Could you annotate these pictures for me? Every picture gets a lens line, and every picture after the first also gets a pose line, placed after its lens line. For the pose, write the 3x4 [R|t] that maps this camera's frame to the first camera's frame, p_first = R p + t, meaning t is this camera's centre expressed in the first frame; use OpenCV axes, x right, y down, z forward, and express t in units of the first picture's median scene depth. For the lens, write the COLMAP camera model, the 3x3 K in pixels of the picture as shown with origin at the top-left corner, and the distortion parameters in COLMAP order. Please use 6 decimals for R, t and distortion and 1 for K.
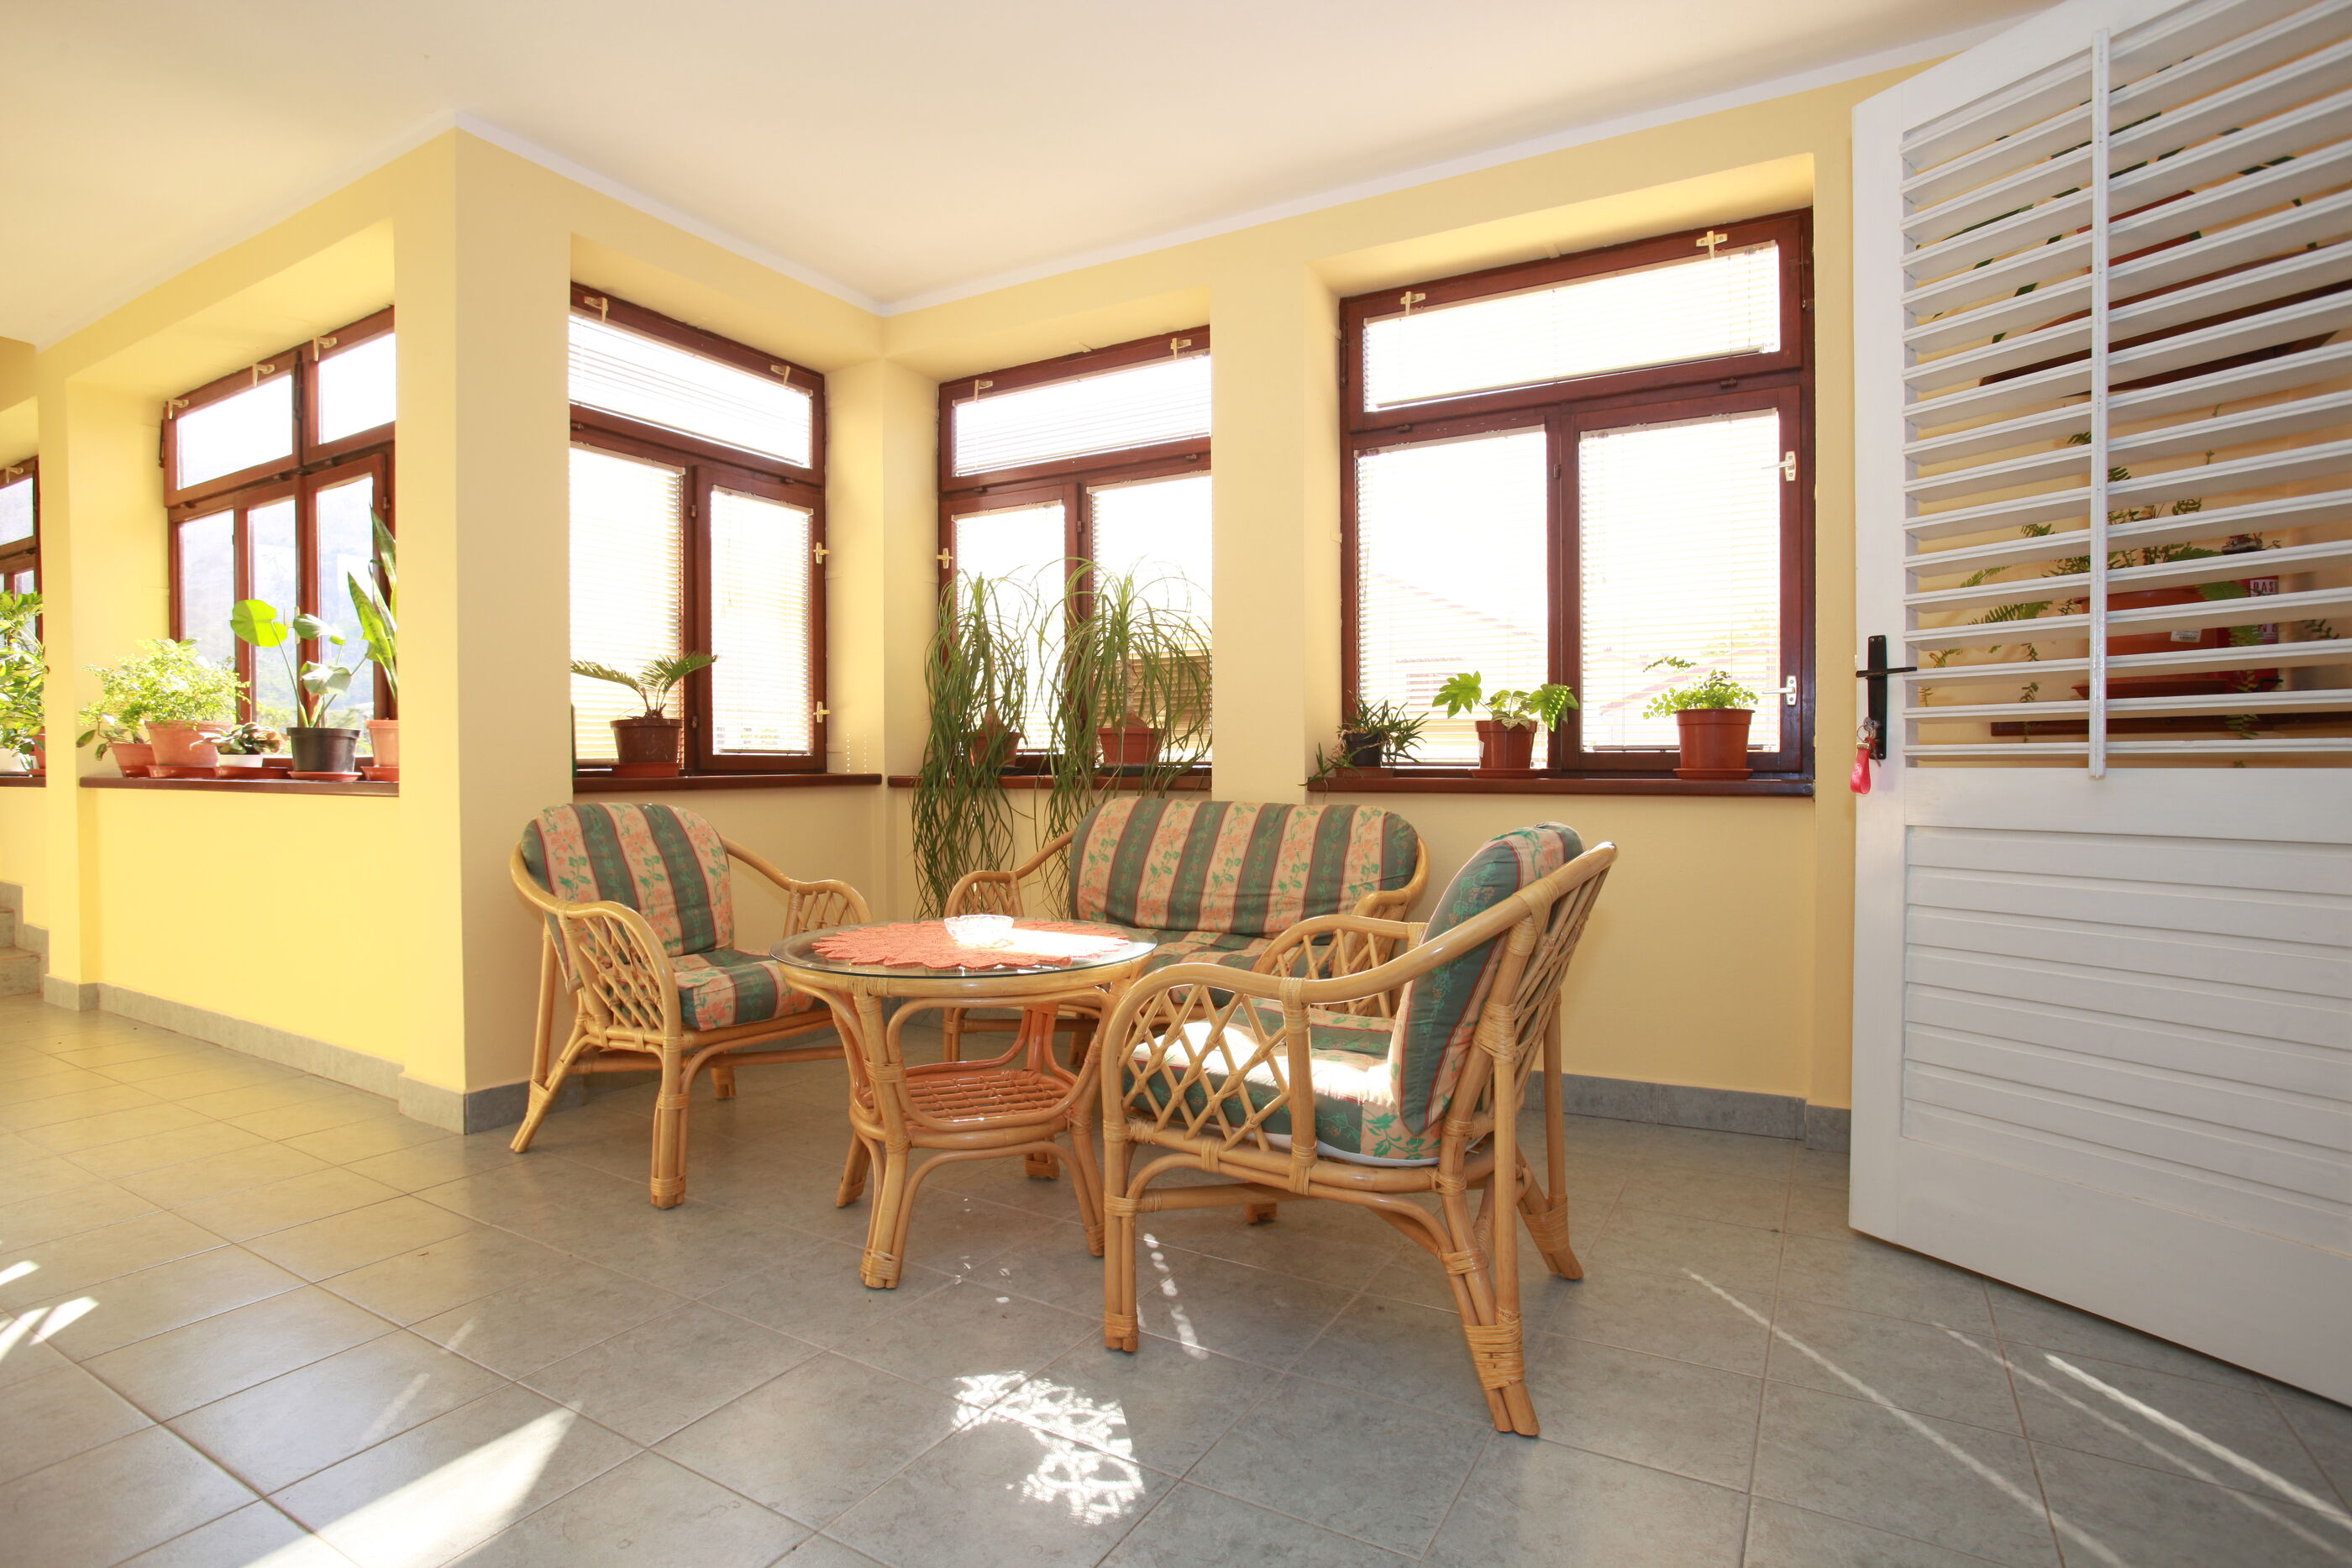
lens RADIAL K [[1204.0, 0, 1148.4], [0, 1204.0, 781.9], [0, 0, 1]] dist [-0.069461, 0.043556]
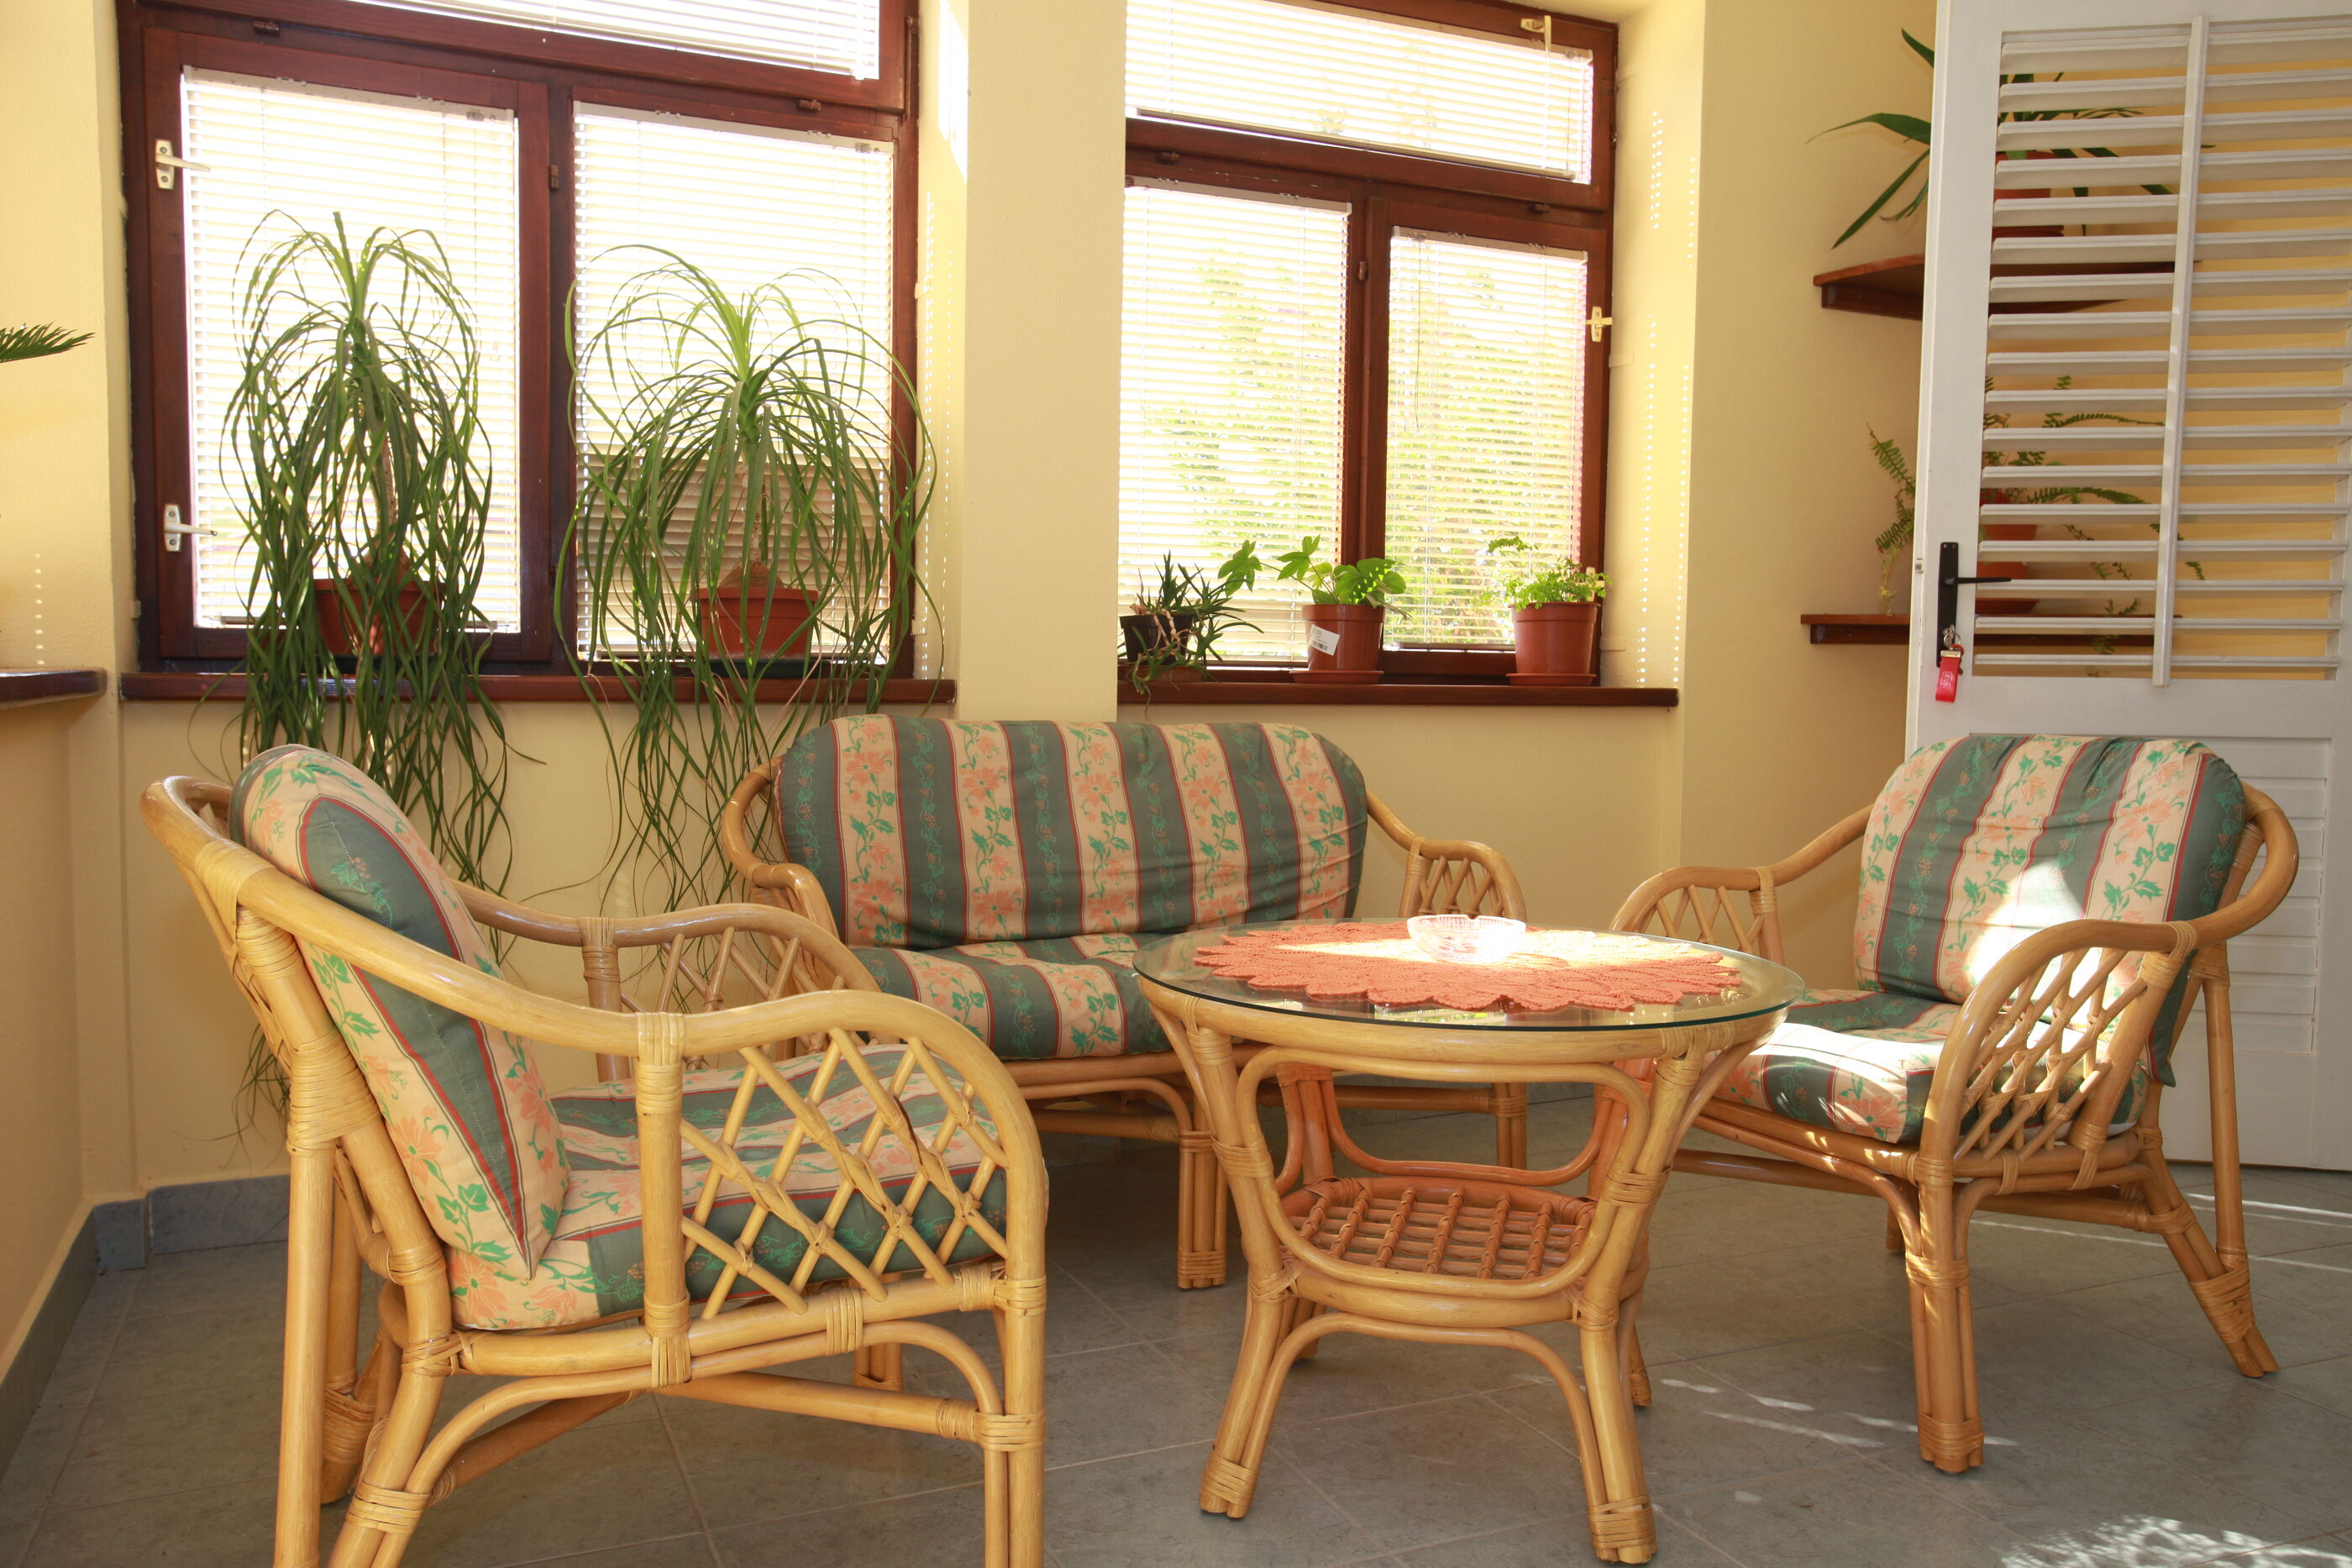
lens RADIAL K [[1846.6, 0, 1162.5], [0, 1846.6, 773.7], [0, 0, 1]] dist [-0.060285, 0.159103]
pose [[0.574442, -0.042151, 0.817460, -0.695591], [-0.002486, 0.998579, 0.053237, -0.007182], [-0.818542, -0.032613, 0.573520, 0.434415]]
